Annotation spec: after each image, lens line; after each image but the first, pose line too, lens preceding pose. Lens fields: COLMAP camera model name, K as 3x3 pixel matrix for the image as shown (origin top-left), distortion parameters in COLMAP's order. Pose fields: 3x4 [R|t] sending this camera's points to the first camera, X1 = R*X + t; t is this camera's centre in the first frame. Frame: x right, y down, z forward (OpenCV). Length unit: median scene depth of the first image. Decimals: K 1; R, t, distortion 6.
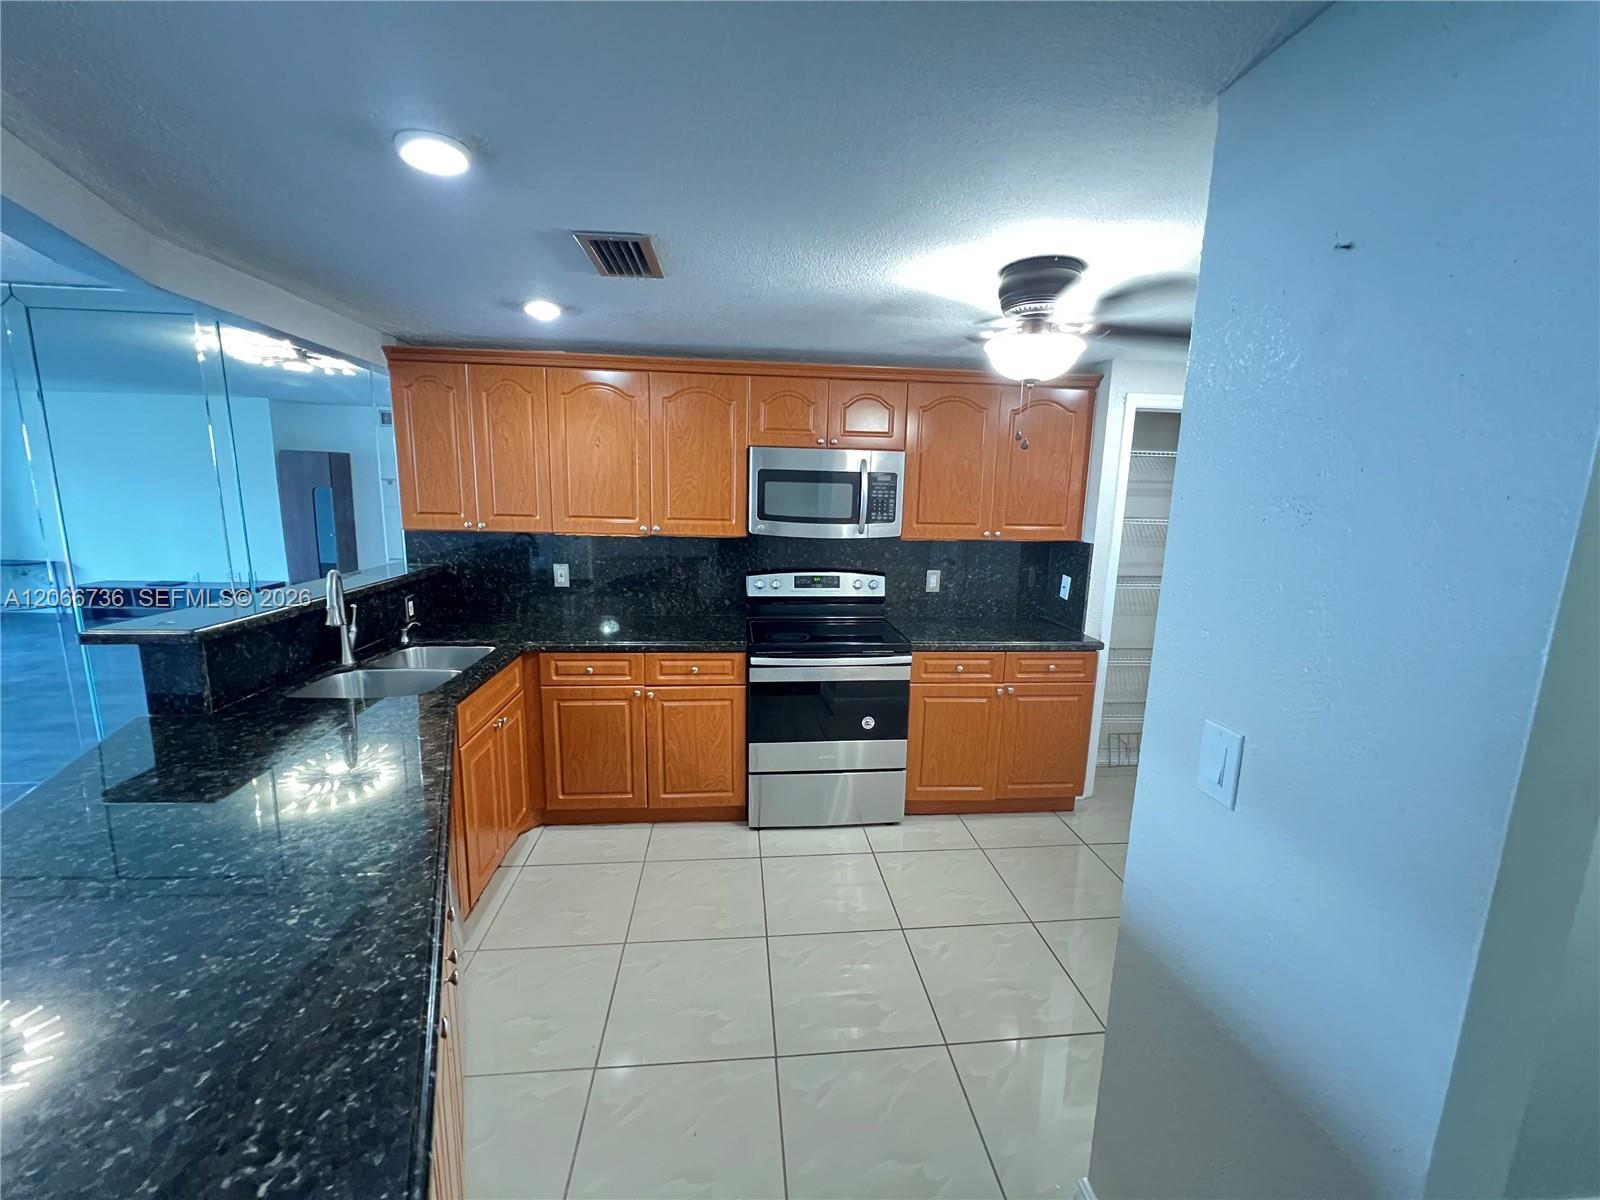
lens RADIAL K [[636.7, 0, 796.4], [0, 636.7, 600.2], [0, 0, 1]] dist [-0.000815, -0.000010]
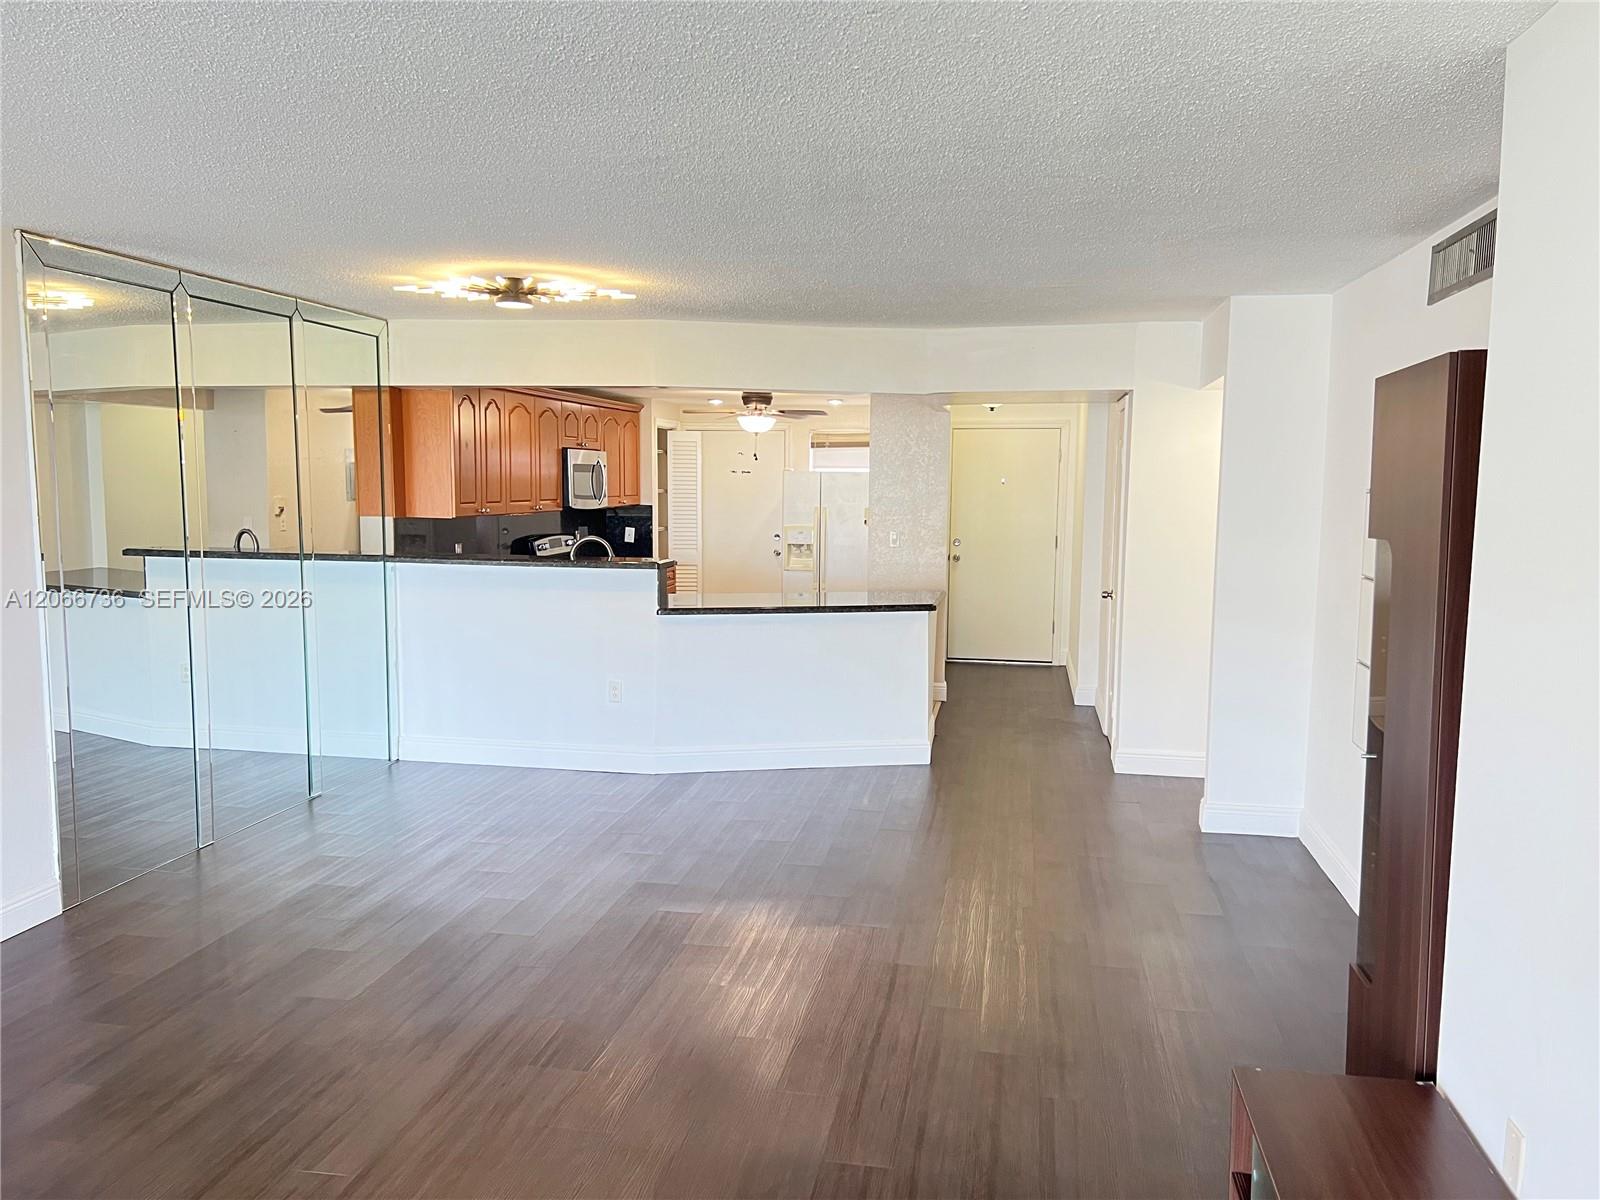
lens RADIAL K [[1195.0, 0, 818.2], [0, 1195.0, 612.4], [0, 0, 1]] dist [0.073071, -0.076635]
pose [[0.263828, -0.131925, 0.955506, -2.585302], [0.157269, 0.983230, 0.092328, -0.034762], [-0.951662, 0.125913, 0.280151, -0.277777]]
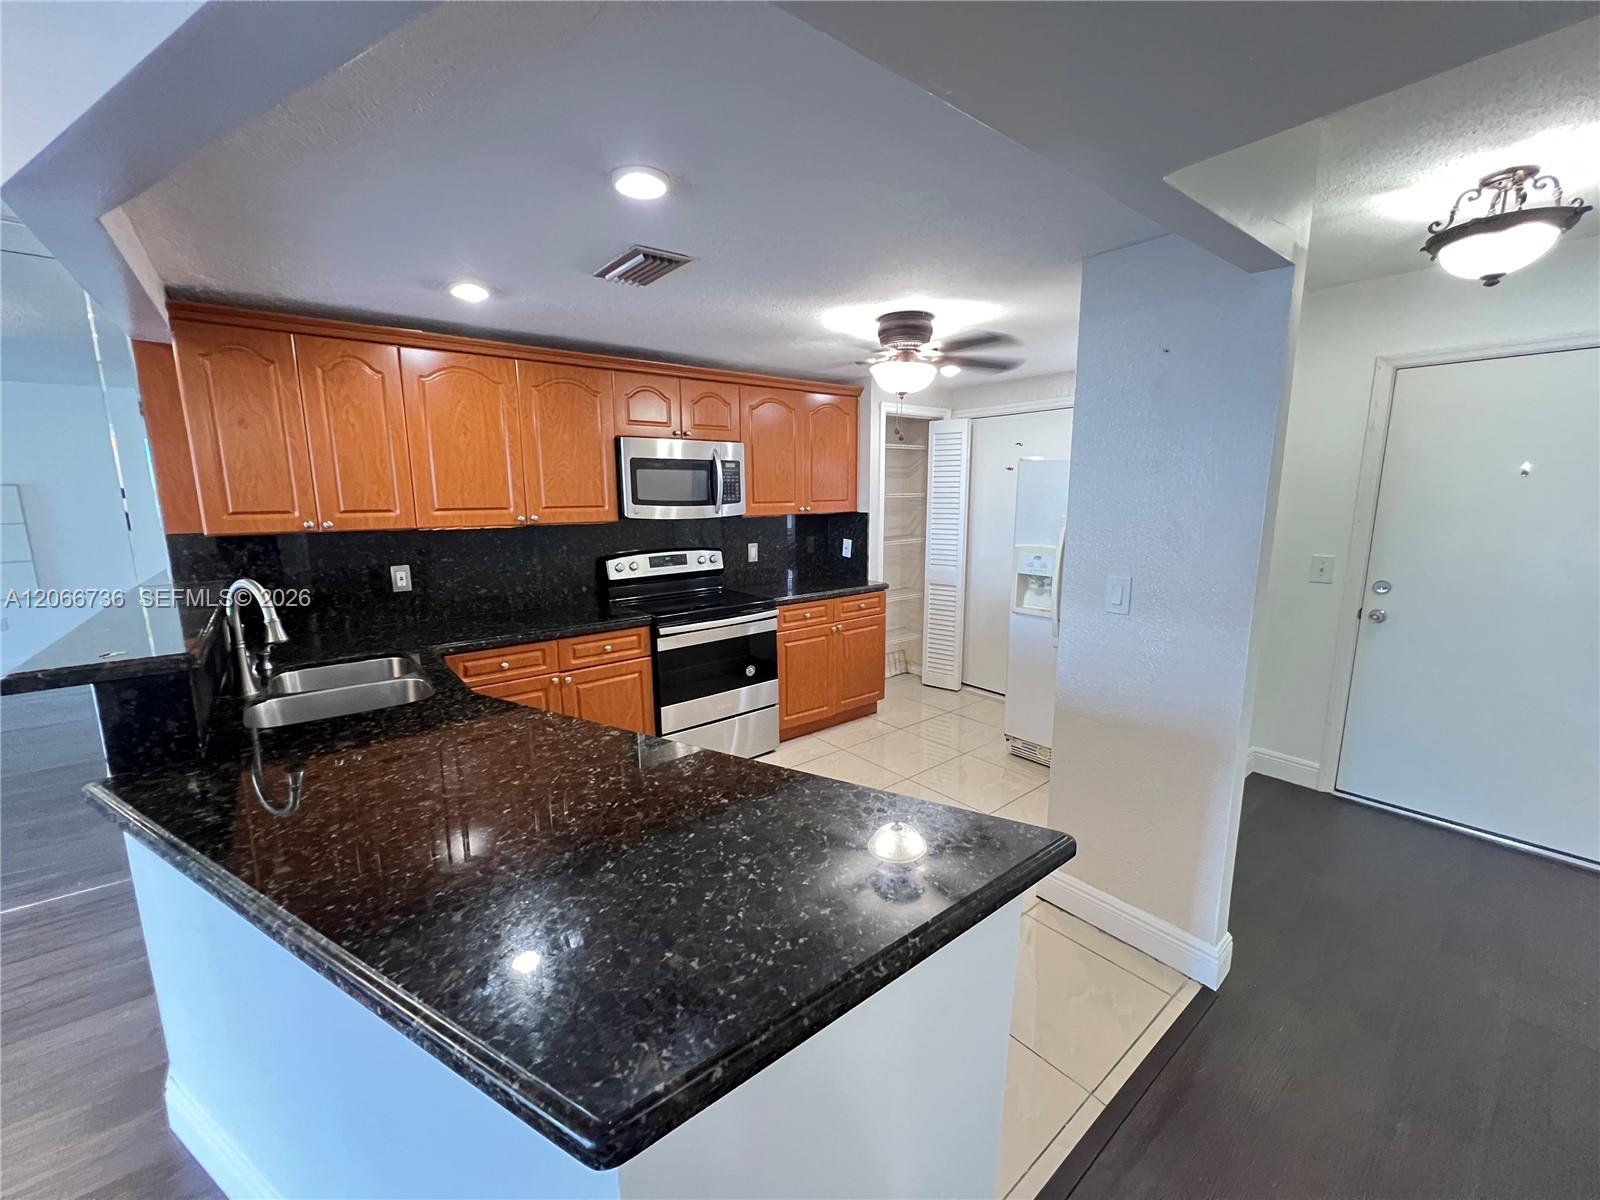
lens RADIAL K [[641.2, 0, 798.1], [0, 641.2, 600.6], [0, 0, 1]] dist [-0.000819, 0.000622]
pose [[0.835314, -0.122488, 0.535954, -0.427485], [0.118493, 0.992064, 0.042050, 0.022012], [-0.536852, 0.028382, 0.843199, -0.061931]]
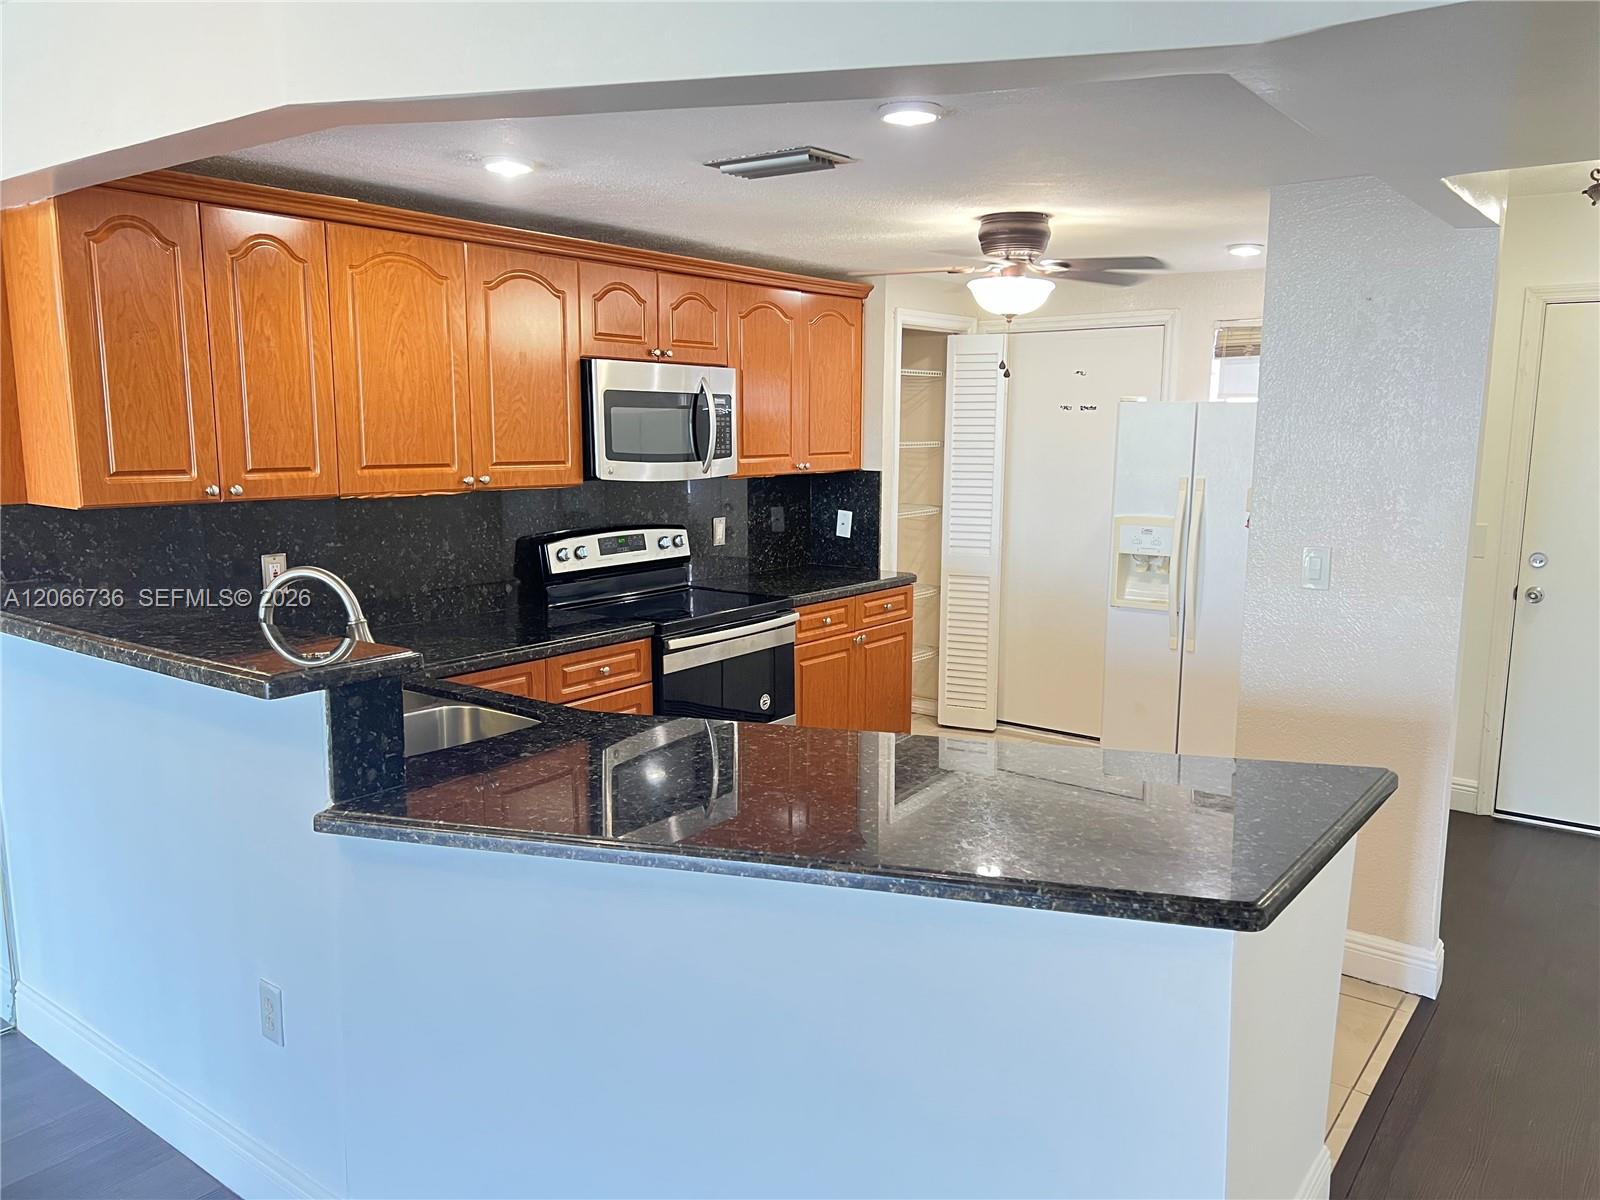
lens RADIAL K [[1195.0, 0, 818.2], [0, 1195.0, 612.4], [0, 0, 1]] dist [0.073071, -0.076635]
pose [[0.667948, -0.137728, 0.731353, -0.920591], [0.135306, 0.988822, 0.062639, -0.007801], [-0.731805, 0.057117, 0.679116, -0.094357]]
